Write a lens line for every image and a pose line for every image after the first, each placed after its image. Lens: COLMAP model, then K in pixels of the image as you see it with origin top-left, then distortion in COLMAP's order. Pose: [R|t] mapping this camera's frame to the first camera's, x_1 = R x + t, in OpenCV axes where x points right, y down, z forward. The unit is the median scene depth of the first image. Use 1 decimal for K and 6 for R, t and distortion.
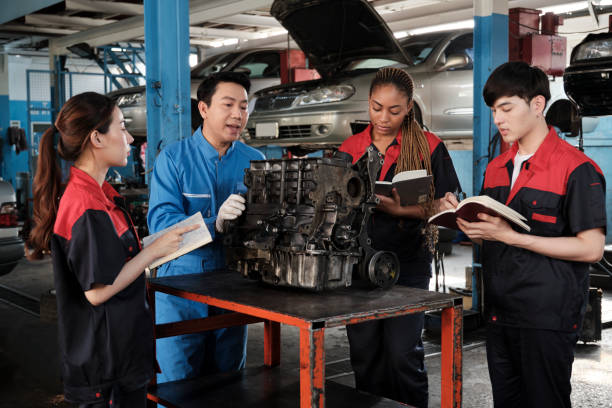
lens RADIAL K [[862.4, 0, 306.0], [0, 862.4, 204.0], [0, 0, 1]] dist [0.001573, 0.007201]
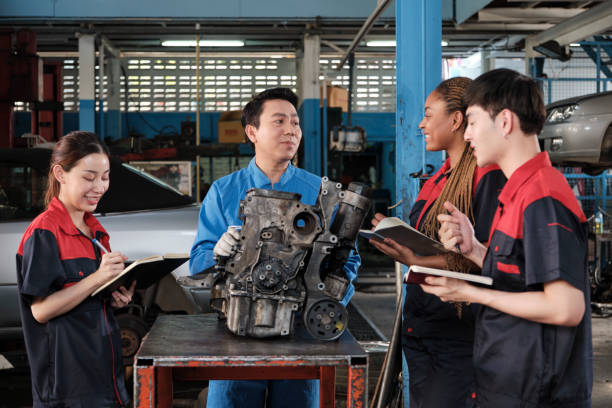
lens RADIAL K [[1207.0, 0, 306.0], [0, 1207.0, 204.0], [0, 0, 1]] dist [0.005603, -0.132228]
pose [[0.819610, 0.016774, -0.572676, 0.292065], [-0.041003, 0.998725, -0.029430, -0.001052], [0.571453, 0.047603, 0.819253, -0.000763]]
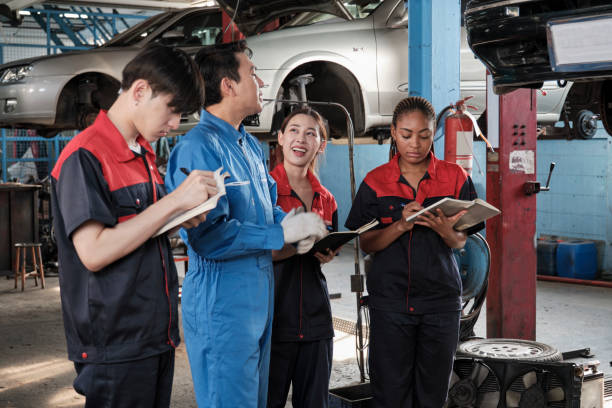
lens RADIAL K [[995.3, 0, 306.0], [0, 995.3, 204.0], [0, 0, 1]] dist [0.010228, -0.033533]
pose [[0.993441, 0.009806, -0.113928, 0.190839], [-0.010092, 0.999947, -0.001935, -0.012543], [0.113903, 0.003072, 0.993487, 0.223067]]
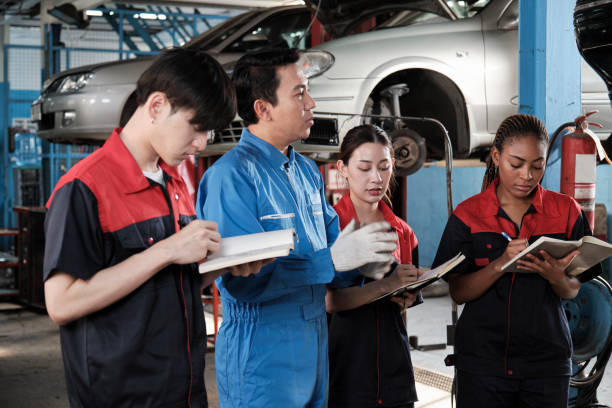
lens RADIAL K [[1145.9, 0, 306.0], [0, 1145.9, 204.0], [0, 0, 1]] dist [0.003244, -0.061359]
pose [[0.975702, 0.020484, -0.218142, 0.208578], [-0.026358, 0.999363, -0.024054, -0.016910], [0.217510, 0.029219, 0.975621, 0.249460]]
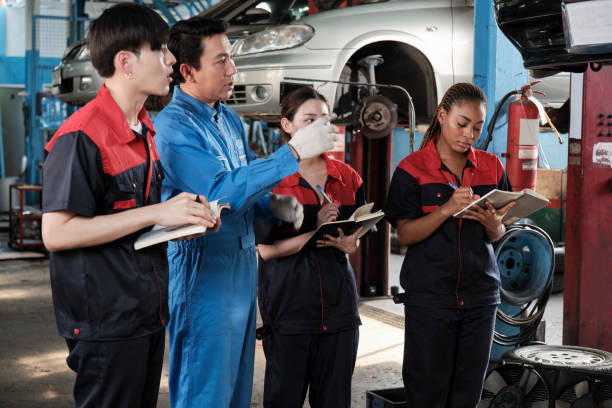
lens RADIAL K [[1089.1, 0, 306.0], [0, 1089.1, 204.0], [0, 0, 1]] dist [0.001395, -0.016685]
pose [[0.970232, 0.044078, -0.238131, 0.250742], [-0.043962, 0.999016, 0.005800, -0.008686], [0.238152, 0.004842, 0.971216, 0.210240]]
